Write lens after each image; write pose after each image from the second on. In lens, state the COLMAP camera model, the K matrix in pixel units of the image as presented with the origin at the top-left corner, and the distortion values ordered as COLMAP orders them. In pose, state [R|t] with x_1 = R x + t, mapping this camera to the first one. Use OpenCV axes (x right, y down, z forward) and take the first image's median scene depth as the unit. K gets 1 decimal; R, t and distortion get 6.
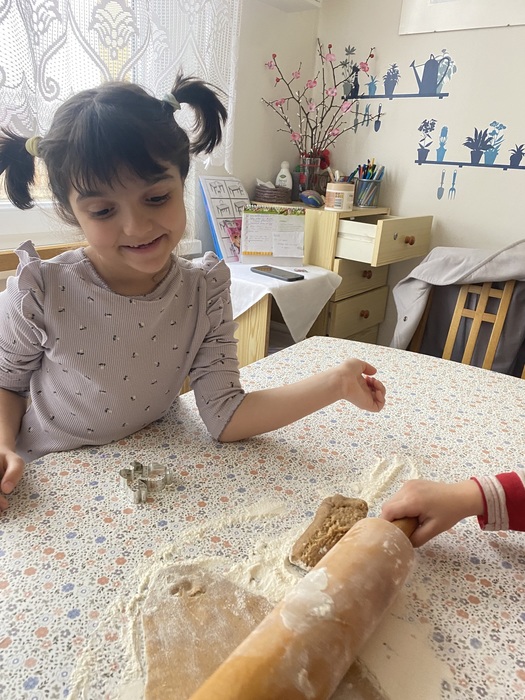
lens RADIAL K [[534.7, 0, 262.5], [0, 534.7, 350.0], [0, 0, 1]] dist [0.017906, -0.005962]
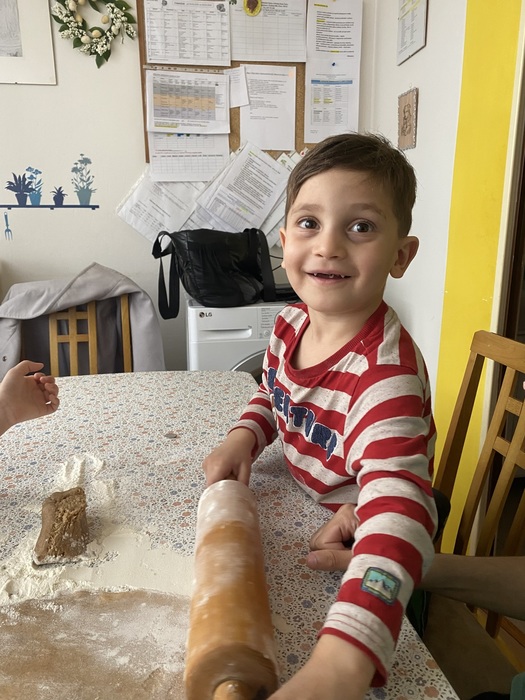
lens RADIAL K [[524.7, 0, 262.5], [0, 524.7, 350.0], [0, 0, 1]] dist [0.007008, 0.001836]
pose [[0.685156, -0.243306, 0.686559, -0.069180], [0.291962, 0.955266, 0.047166, 0.019570], [-0.667322, 0.168133, 0.725542, -0.032746]]
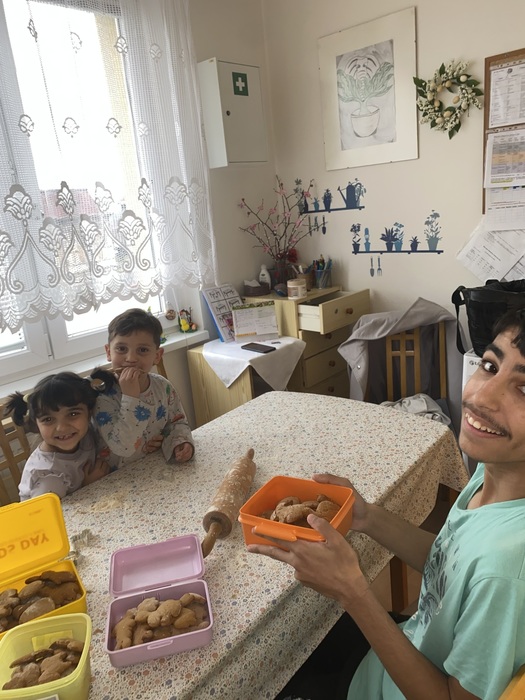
lens RADIAL K [[518.5, 0, 269.4], [0, 518.5, 364.8], [0, 0, 1]] dist [0.004751, -0.000021]
pose [[0.984898, -0.126946, -0.117735, 0.210129], [0.122456, 0.991469, -0.044646, -0.025998], [0.122398, 0.029555, 0.992041, -0.406596]]
